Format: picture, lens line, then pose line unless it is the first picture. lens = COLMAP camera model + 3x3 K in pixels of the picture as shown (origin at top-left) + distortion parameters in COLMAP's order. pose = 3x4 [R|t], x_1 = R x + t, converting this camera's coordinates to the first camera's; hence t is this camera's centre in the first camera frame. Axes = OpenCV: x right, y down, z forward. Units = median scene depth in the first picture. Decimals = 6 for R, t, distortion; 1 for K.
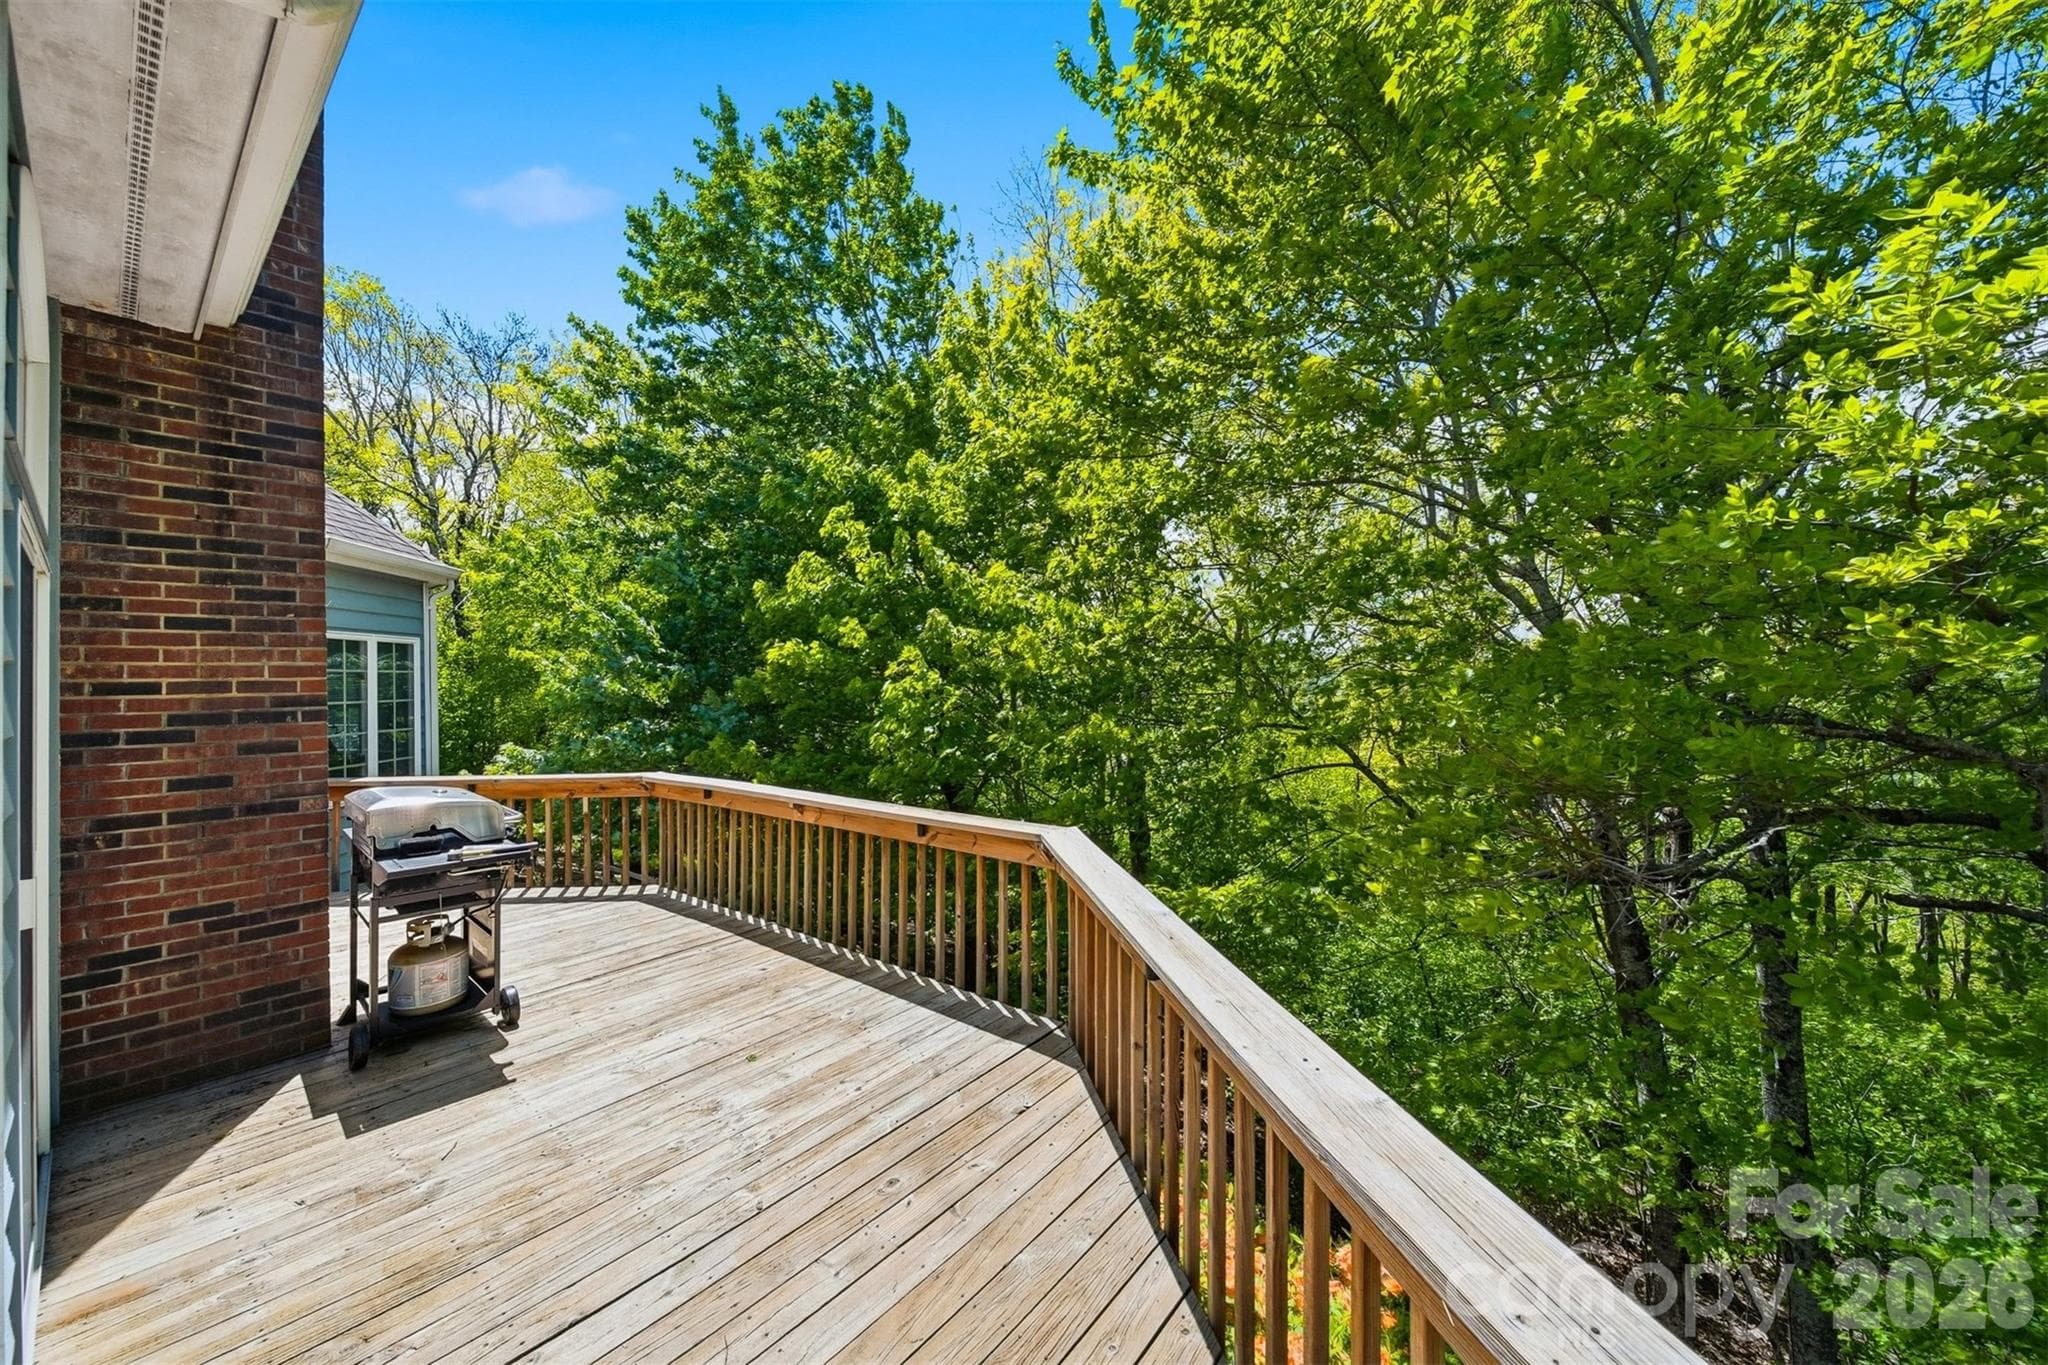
lens RADIAL K [[732.4, 0, 1025.8], [0, 732.4, 682.8], [0, 0, 1]] dist [-0.006461, 0.000268]
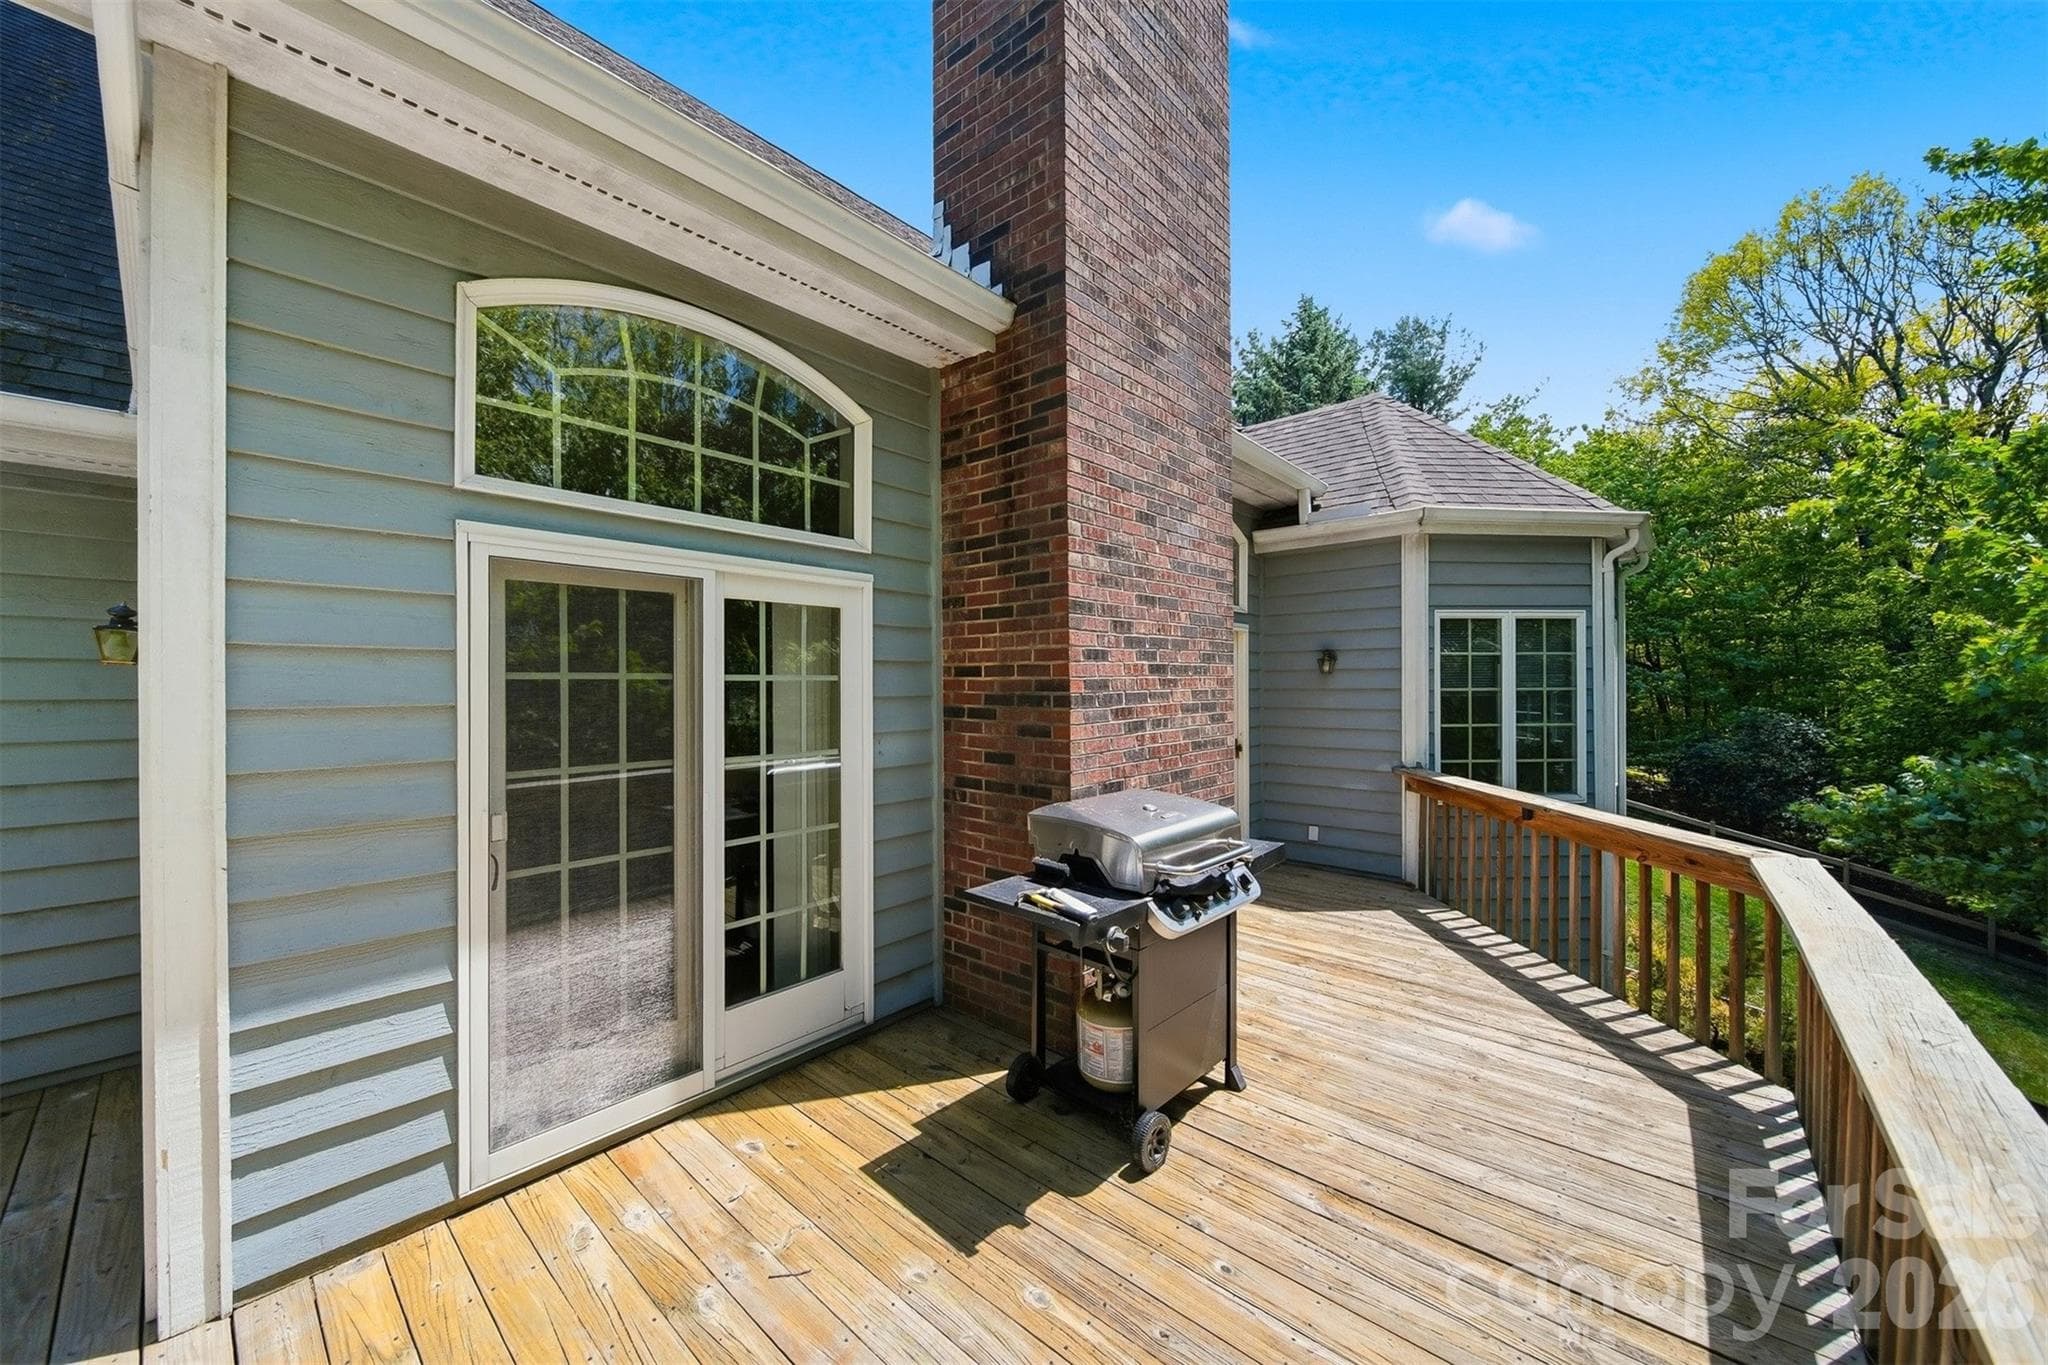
lens RADIAL K [[732.4, 0, 1025.4], [0, 732.4, 678.6], [0, 0, 1]] dist [-0.006461, 0.000268]
pose [[-0.049600, 0.011380, -0.998704, -0.033866], [0.001705, 0.999935, 0.011309, 0.005542], [0.998768, -0.001142, -0.049617, 1.030500]]
